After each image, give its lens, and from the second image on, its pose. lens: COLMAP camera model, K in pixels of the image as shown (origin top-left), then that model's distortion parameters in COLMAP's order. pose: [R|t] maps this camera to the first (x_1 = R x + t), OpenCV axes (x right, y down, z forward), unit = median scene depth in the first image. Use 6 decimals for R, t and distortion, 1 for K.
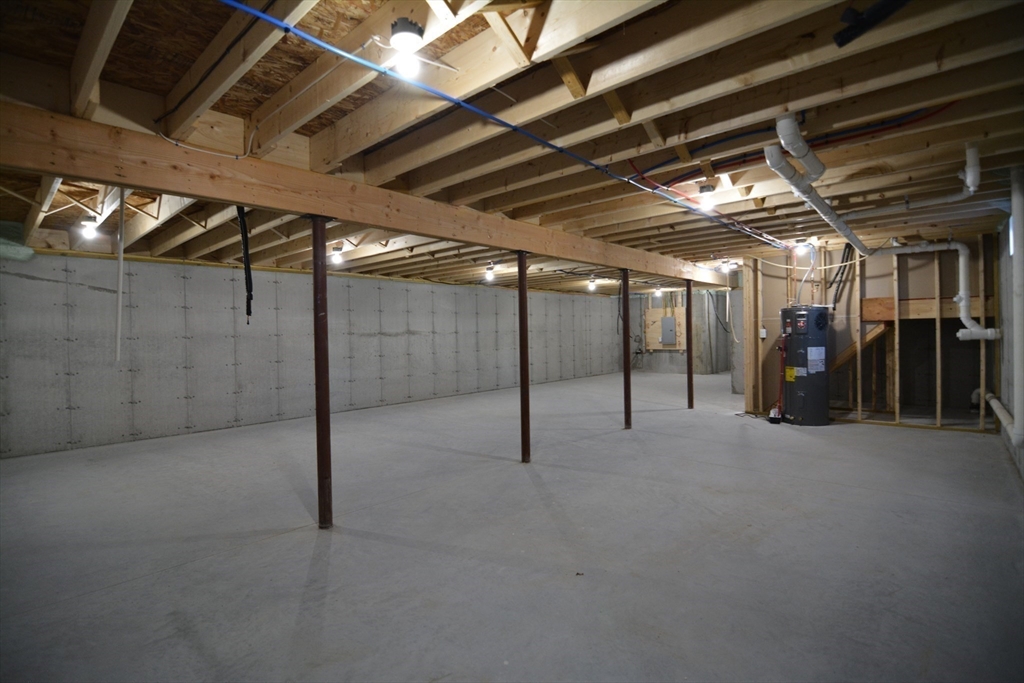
lens RADIAL K [[492.8, 0, 512.0], [0, 492.8, 341.5], [0, 0, 1]] dist [-0.015523, -0.000476]
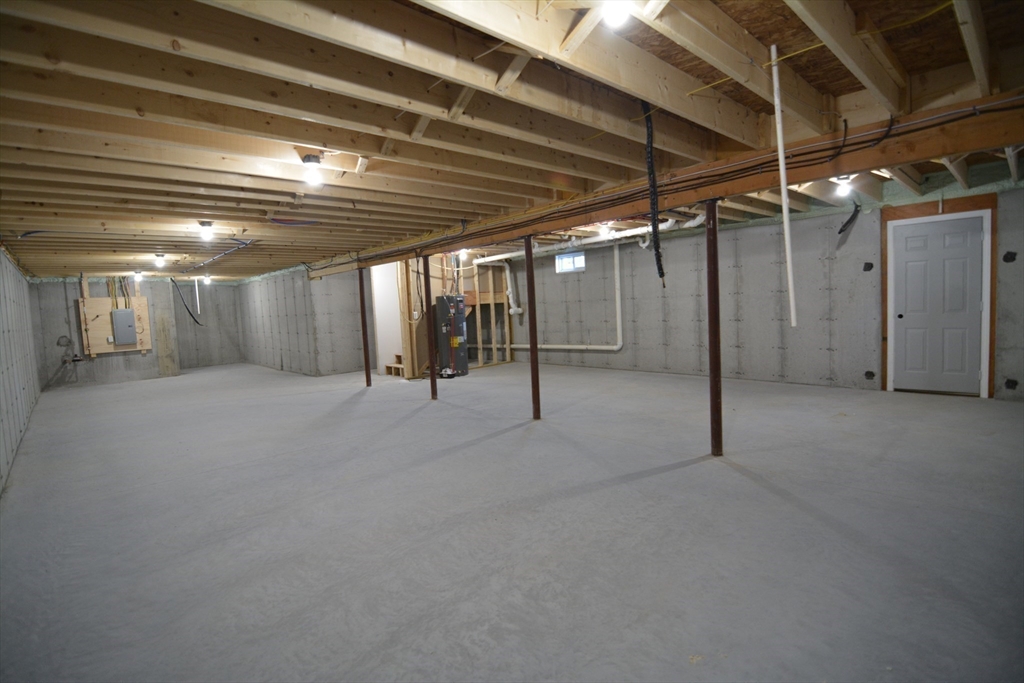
lens RADIAL K [[492.8, 0, 512.0], [0, 492.8, 341.5], [0, 0, 1]] dist [-0.015523, -0.000476]
pose [[0.098356, -0.061456, 0.993252, -0.843334], [0.065859, 0.996305, 0.055124, -0.002530], [-0.992970, 0.059993, 0.102040, 0.706778]]
